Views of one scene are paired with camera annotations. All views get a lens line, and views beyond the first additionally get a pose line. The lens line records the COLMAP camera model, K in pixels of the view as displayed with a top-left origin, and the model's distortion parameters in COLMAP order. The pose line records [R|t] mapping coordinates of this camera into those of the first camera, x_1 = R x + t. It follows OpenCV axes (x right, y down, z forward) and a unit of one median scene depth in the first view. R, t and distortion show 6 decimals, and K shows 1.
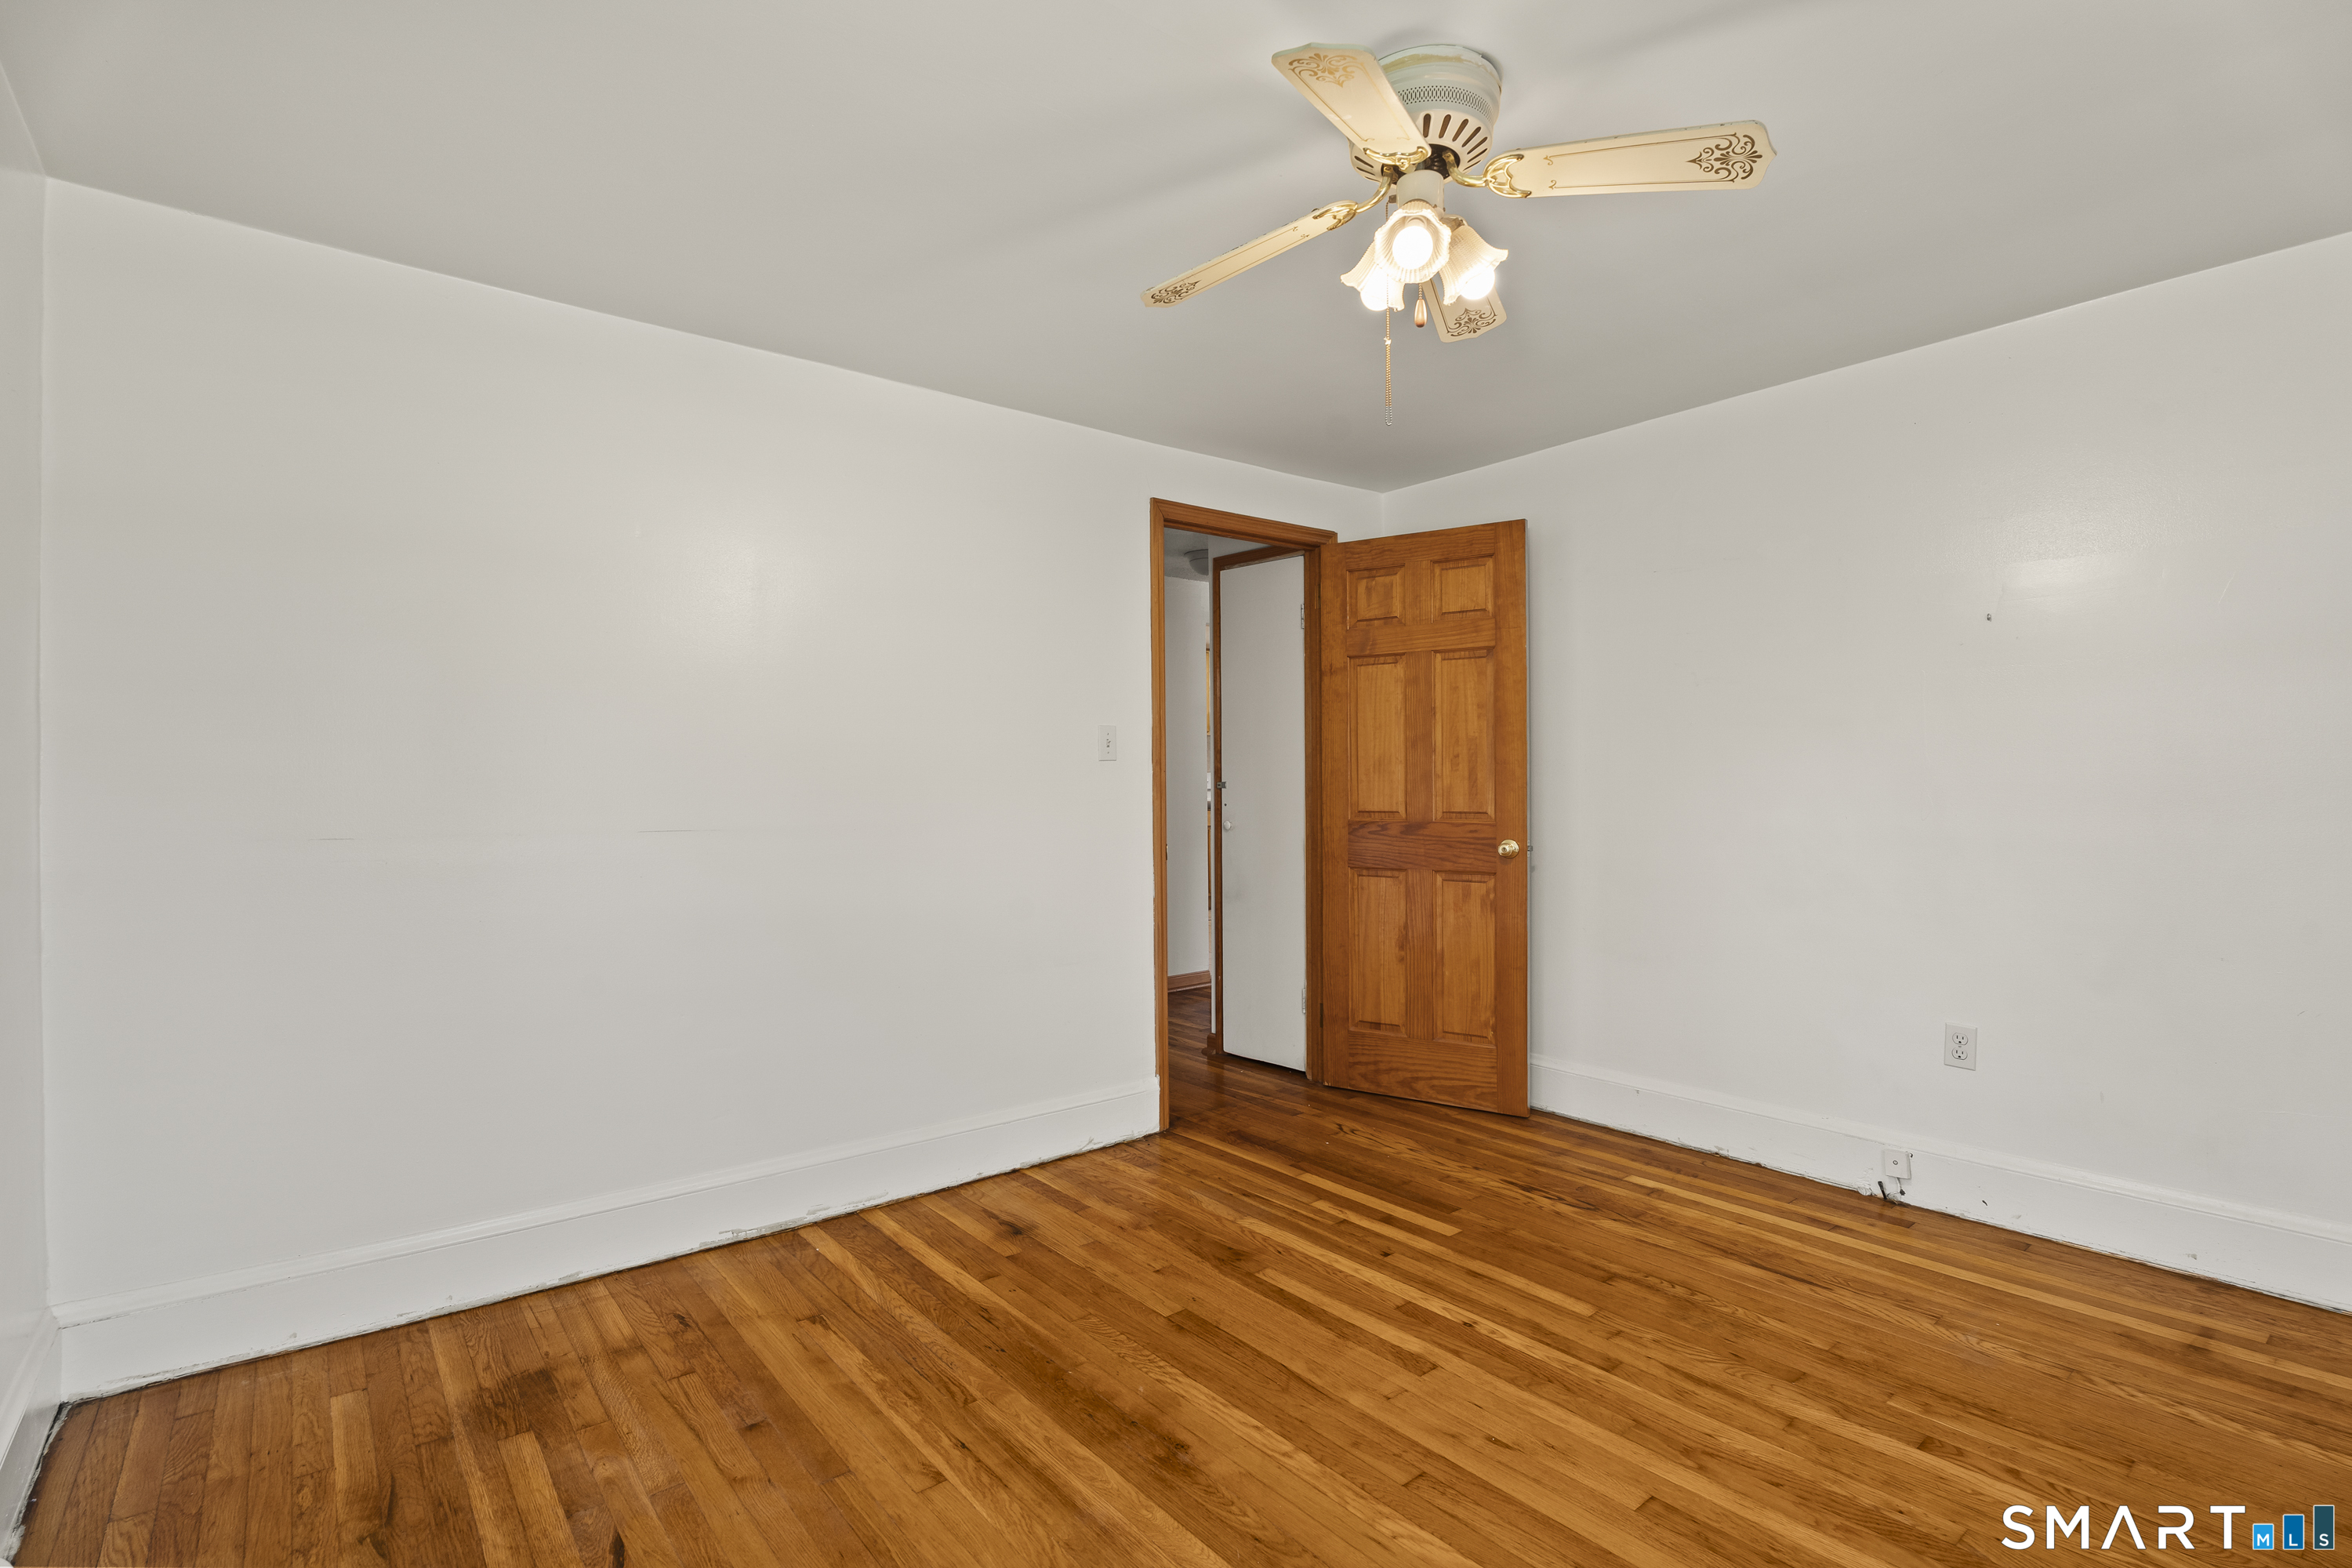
lens RADIAL K [[1063.3, 0, 1176.3], [0, 1063.3, 783.4], [0, 0, 1]] dist [0.003449, 0.000518]
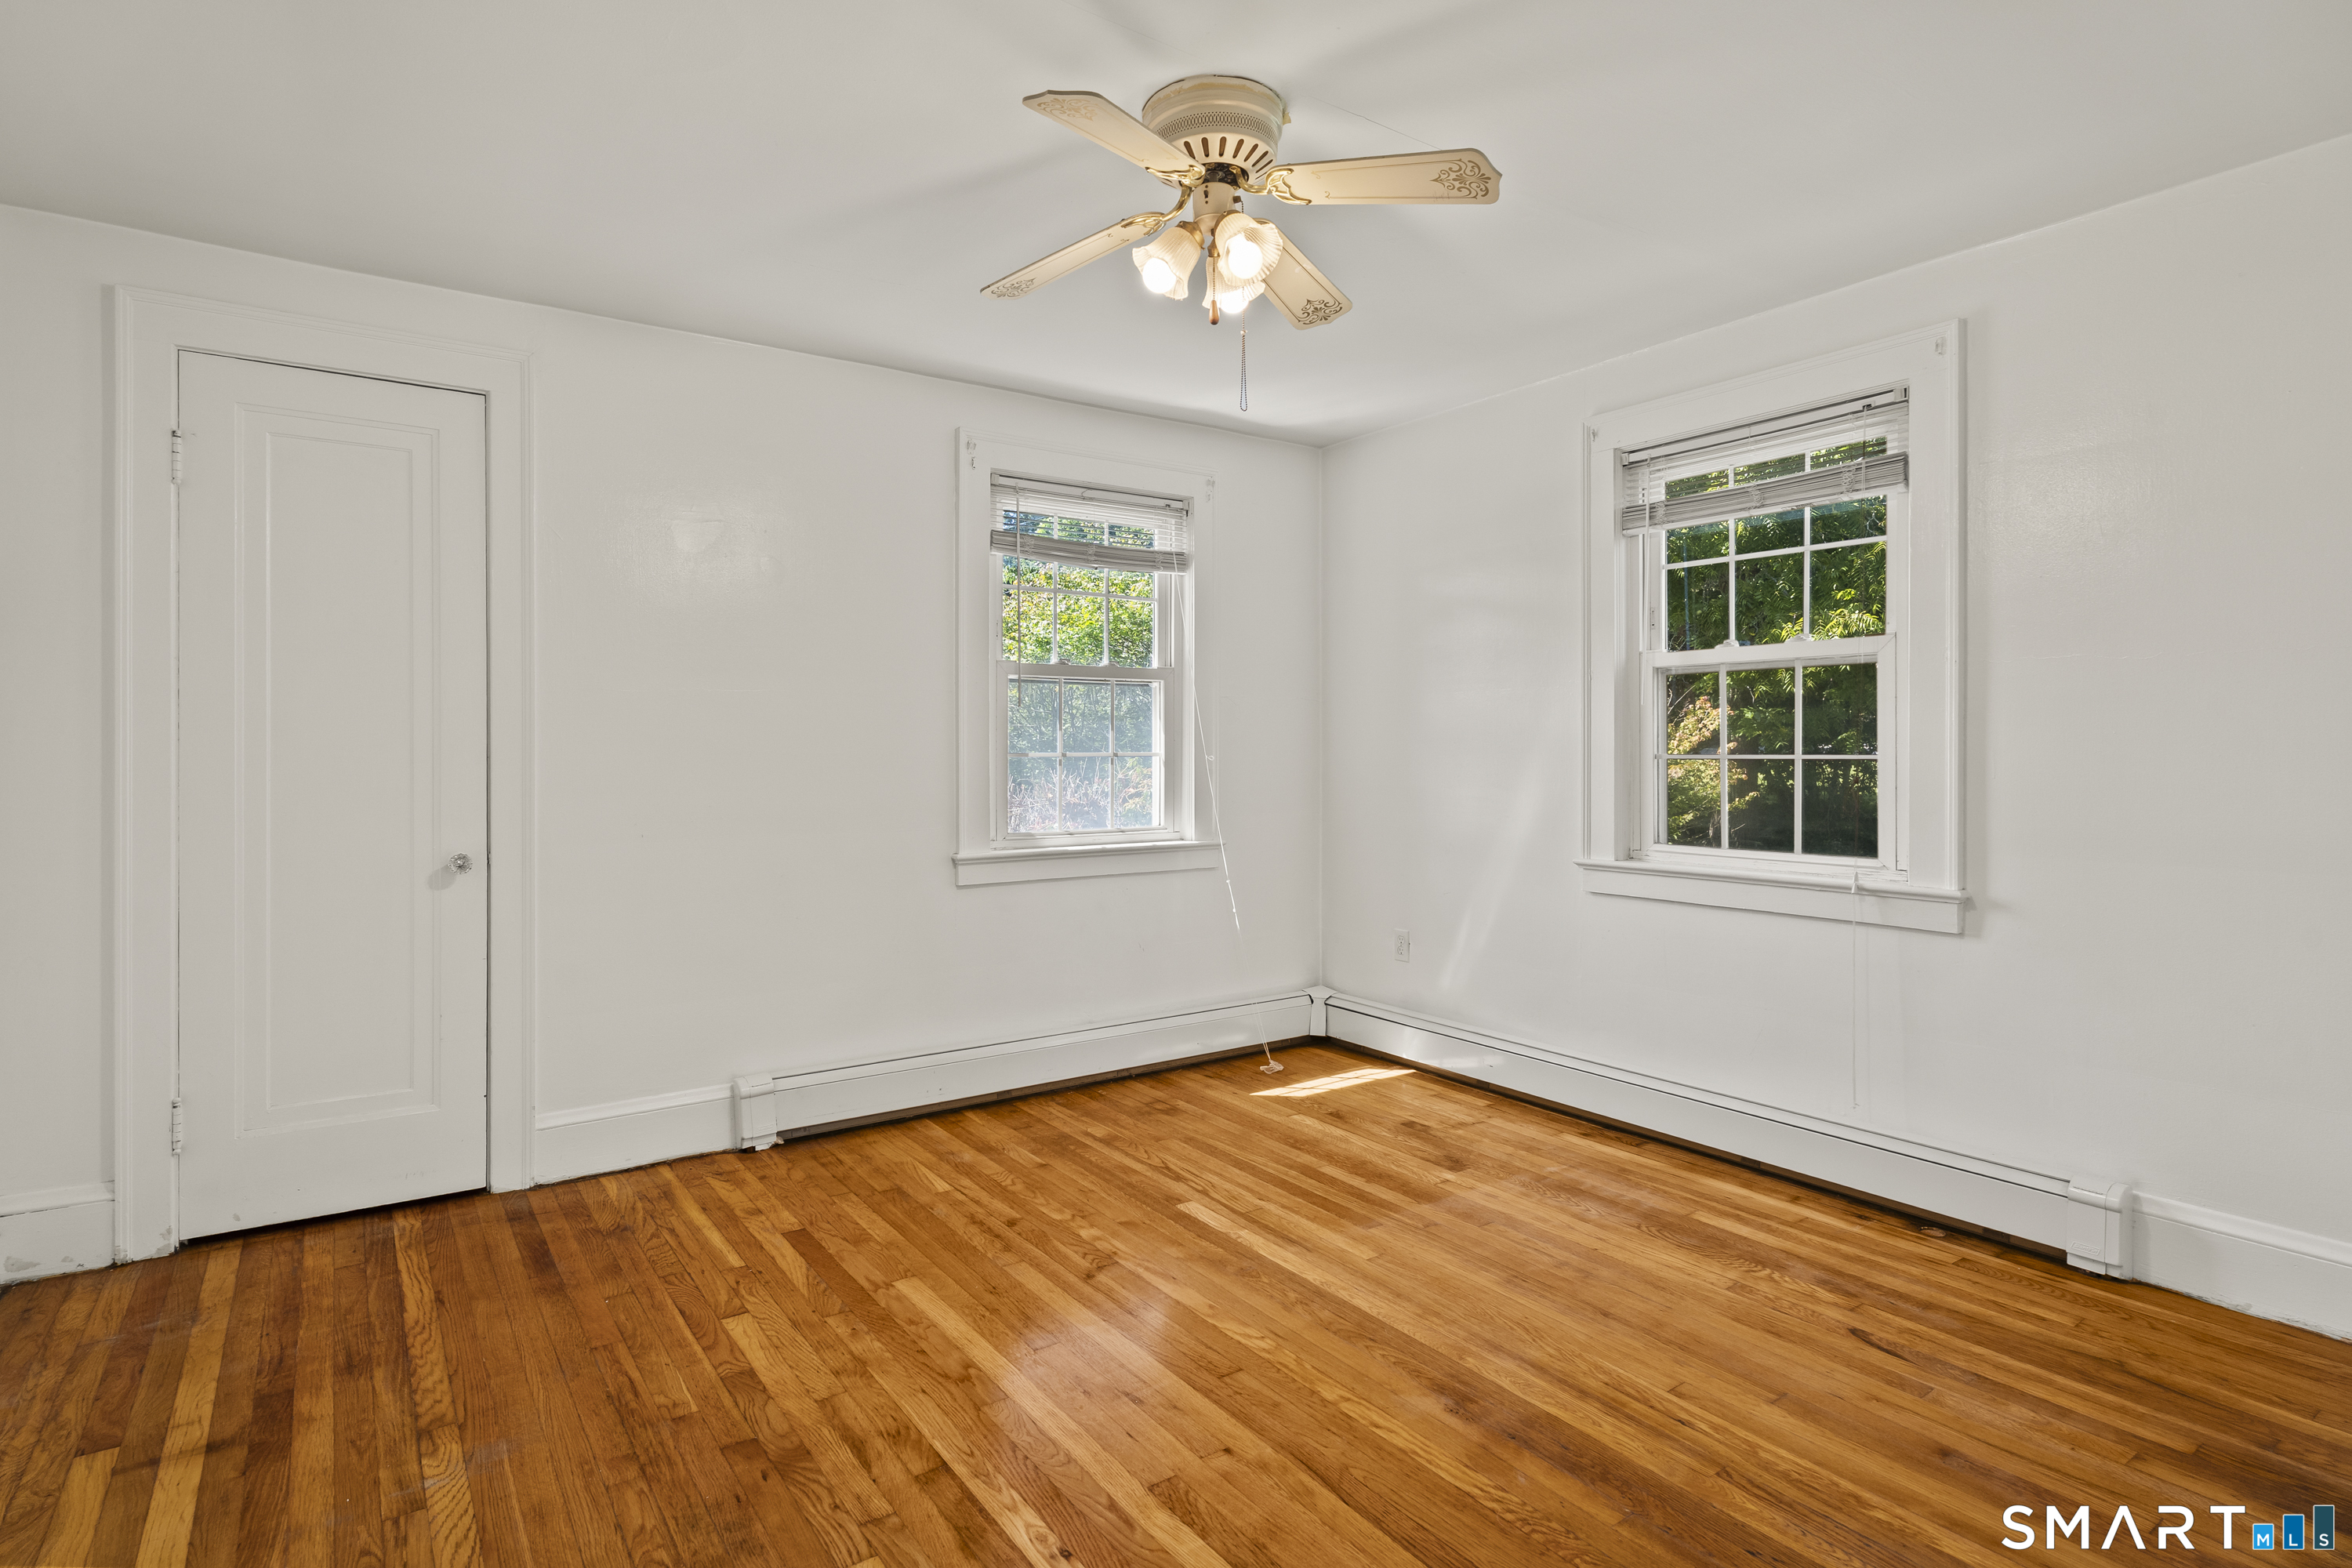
lens RADIAL K [[1256.2, 0, 1176.0], [0, 1256.2, 772.5], [0, 0, 1]] dist [-0.002125, 0.000135]
pose [[-0.998493, 0.008662, 0.054196, 0.189557], [0.009423, 0.999860, 0.013798, 0.011395], [-0.054069, 0.014288, -0.998435, 2.131928]]
